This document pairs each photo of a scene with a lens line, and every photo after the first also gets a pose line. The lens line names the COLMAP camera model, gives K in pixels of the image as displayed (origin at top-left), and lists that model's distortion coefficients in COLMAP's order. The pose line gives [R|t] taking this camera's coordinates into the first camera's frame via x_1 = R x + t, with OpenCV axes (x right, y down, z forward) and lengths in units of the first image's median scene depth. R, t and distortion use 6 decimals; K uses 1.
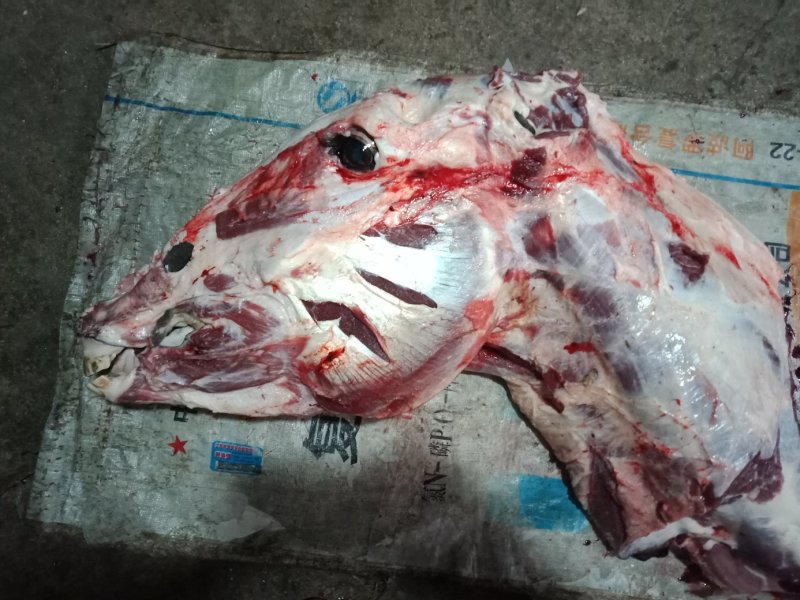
lens RADIAL K [[613.8, 0, 400.0], [0, 613.8, 300.0], [0, 0, 1]] dist [0.001919, 0.001801]
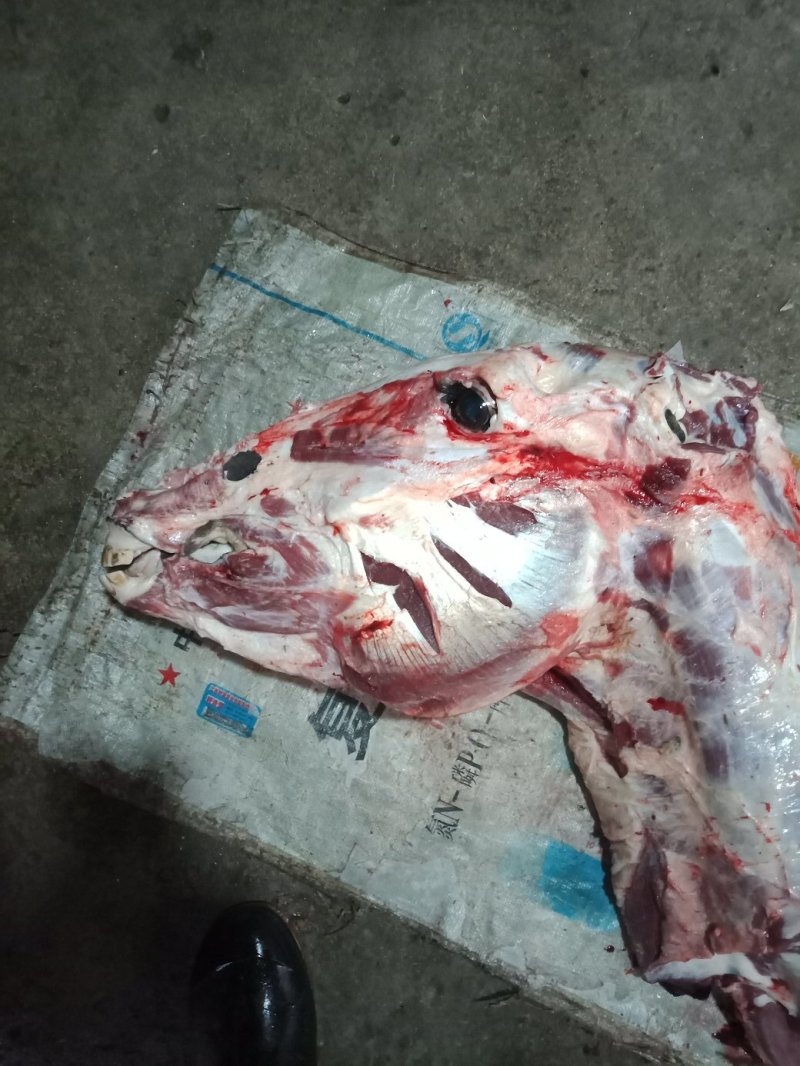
lens RADIAL K [[841.4, 0, 399.5], [0, 841.4, 538.9], [0, 0, 1]] dist [0.015388, 0.003510]
pose [[0.955405, 0.283508, -0.082614, -0.015788], [-0.286770, 0.957514, -0.030486, 0.001649], [0.070462, 0.052817, 0.996115, -0.152463]]
